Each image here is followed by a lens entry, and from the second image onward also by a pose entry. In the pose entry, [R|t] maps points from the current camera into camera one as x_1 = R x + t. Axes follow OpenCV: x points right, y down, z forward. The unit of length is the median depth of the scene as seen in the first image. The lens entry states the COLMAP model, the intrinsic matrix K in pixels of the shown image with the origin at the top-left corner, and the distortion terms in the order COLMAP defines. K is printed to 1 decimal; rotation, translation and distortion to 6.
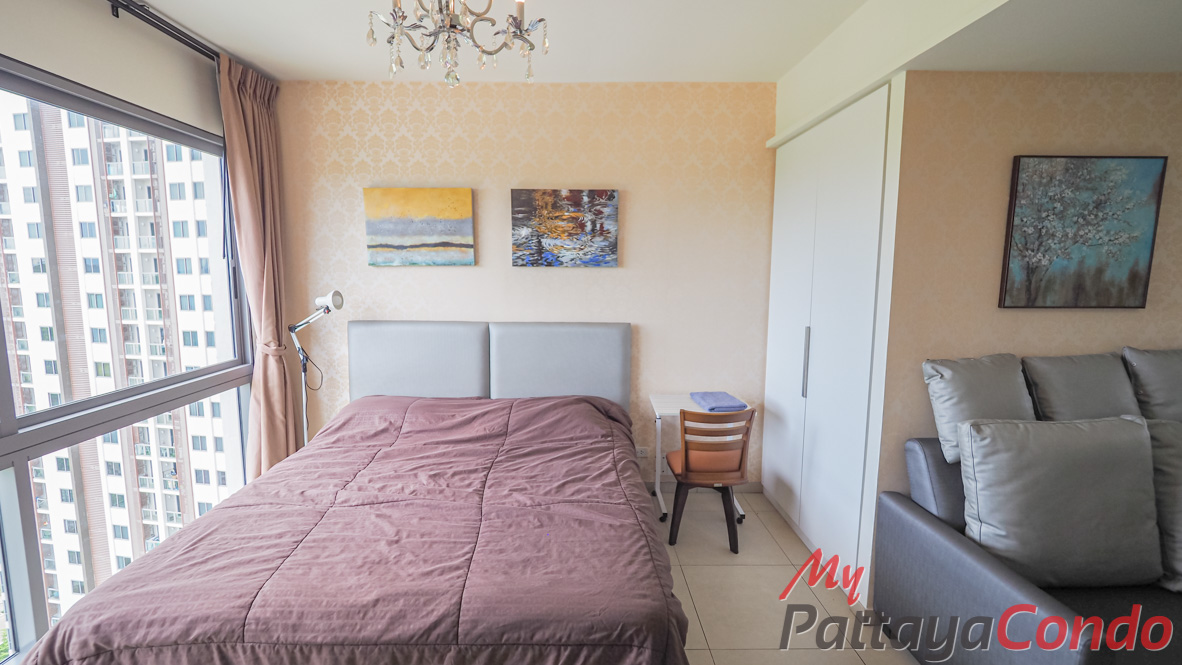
lens RADIAL K [[504.9, 0, 586.1], [0, 504.9, 327.8], [0, 0, 1]] dist [-0.001504, 0.000025]
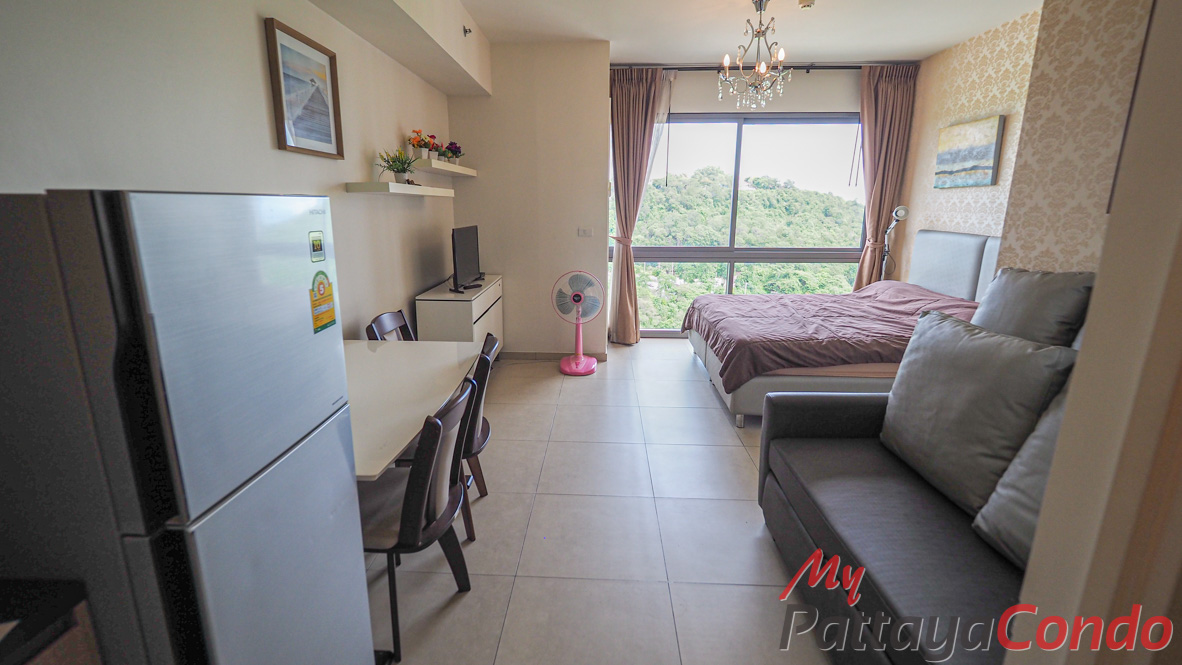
lens RADIAL K [[504.9, 0, 585.8], [0, 504.9, 331.1], [0, 0, 1]] dist [-0.001504, 0.000025]
pose [[-0.028238, 0.241532, -0.969982, 1.007162], [-0.102211, 0.964585, 0.243164, 0.012544], [0.994362, 0.106009, -0.002551, 0.119099]]
